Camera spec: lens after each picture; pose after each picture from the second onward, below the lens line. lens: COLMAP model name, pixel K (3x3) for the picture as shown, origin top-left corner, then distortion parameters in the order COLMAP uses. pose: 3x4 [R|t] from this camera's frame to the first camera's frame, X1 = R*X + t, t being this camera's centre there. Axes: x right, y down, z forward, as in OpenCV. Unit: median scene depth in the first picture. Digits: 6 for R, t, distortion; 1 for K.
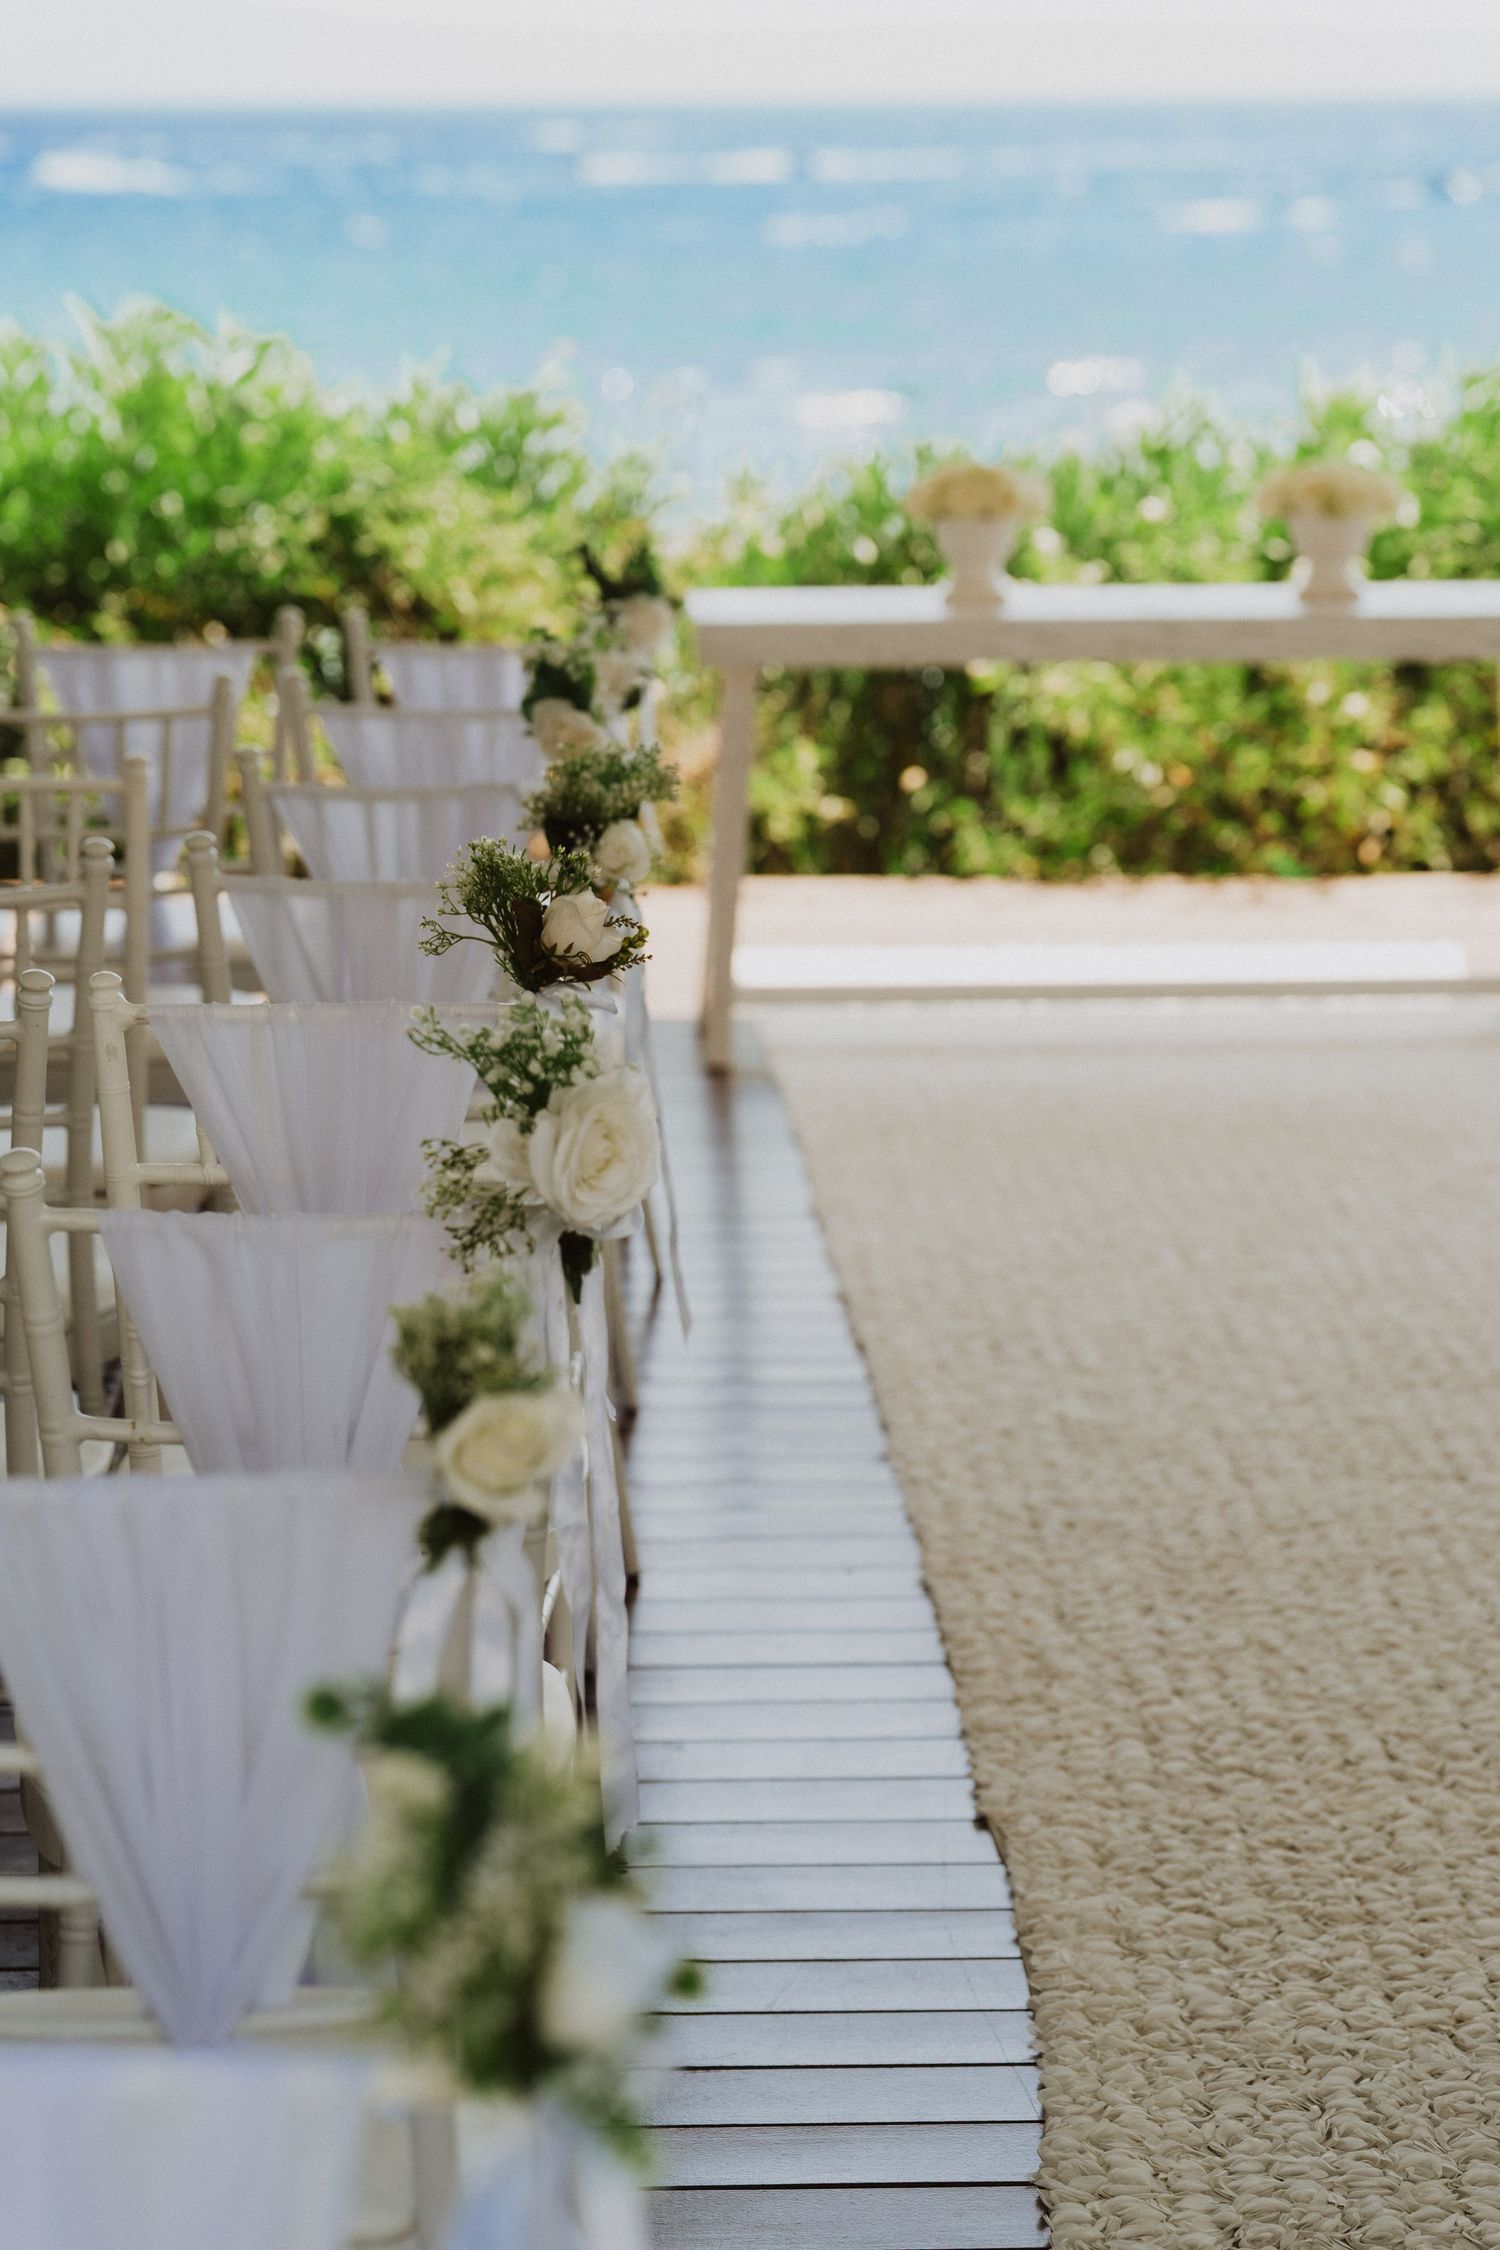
lens RADIAL K [[5892.2, 0, 750.0], [0, 5892.2, 1125.0], [0, 0, 1]] dist [0.210115, 0.047885]
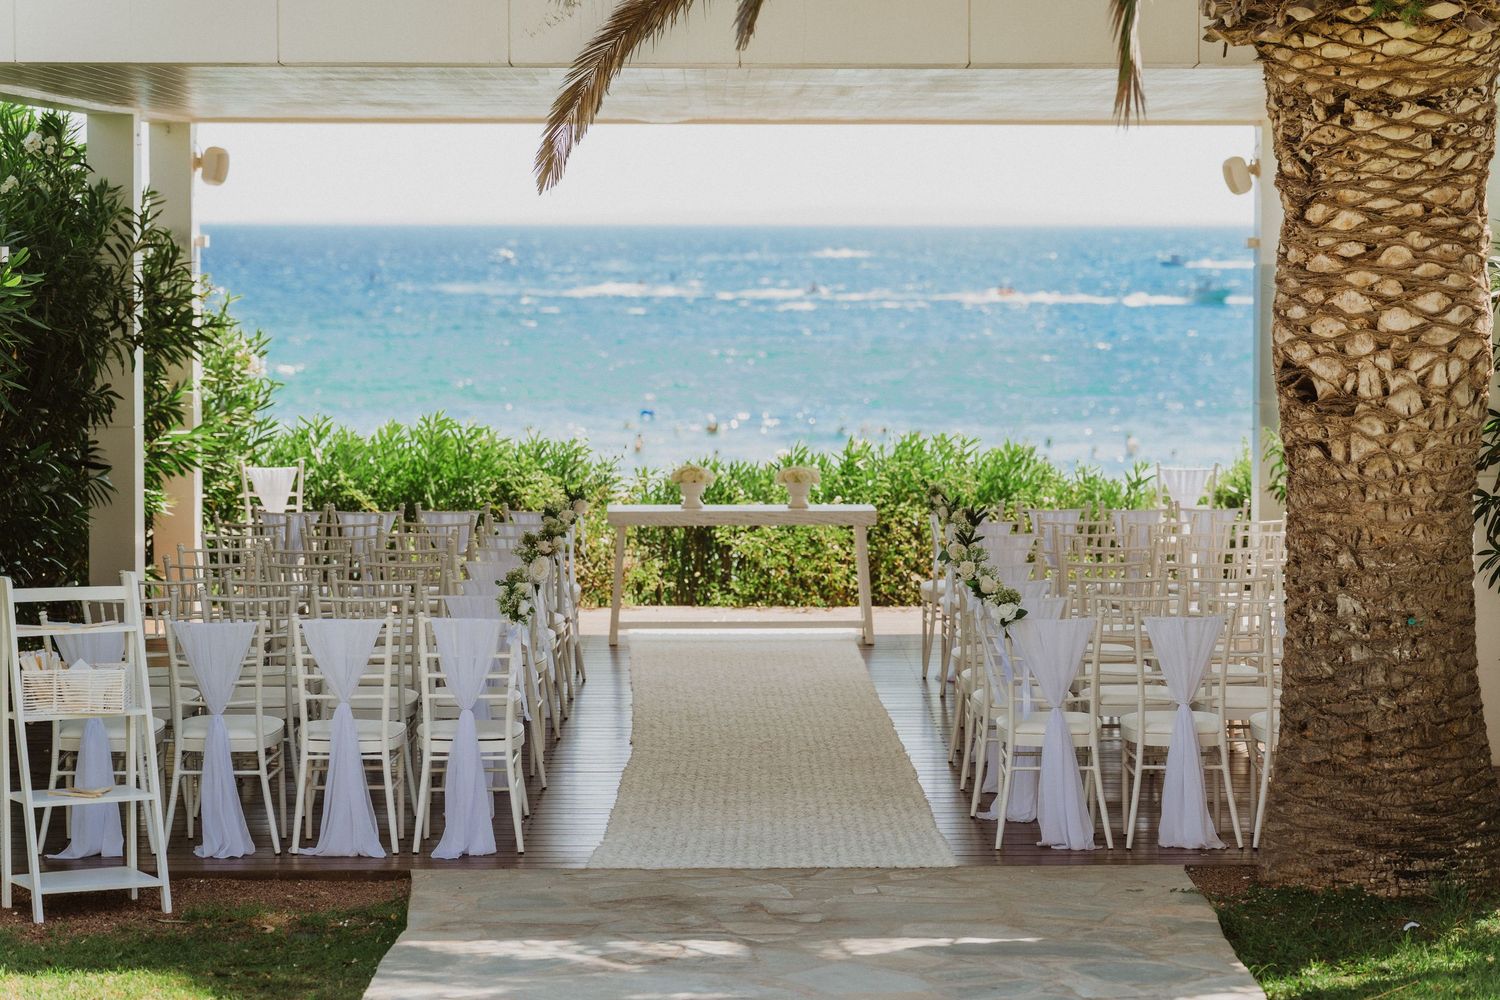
lens RADIAL K [[4248.8, 0, 750.0], [0, 4248.8, 500.0], [0, 0, 1]] dist [0.018921, 0.060794]
pose [[0.999917, 0.004744, -0.011953, 0.082121], [-0.005976, 0.994428, -0.105245, 0.132174], [0.011387, 0.105308, 0.994375, -1.148226]]
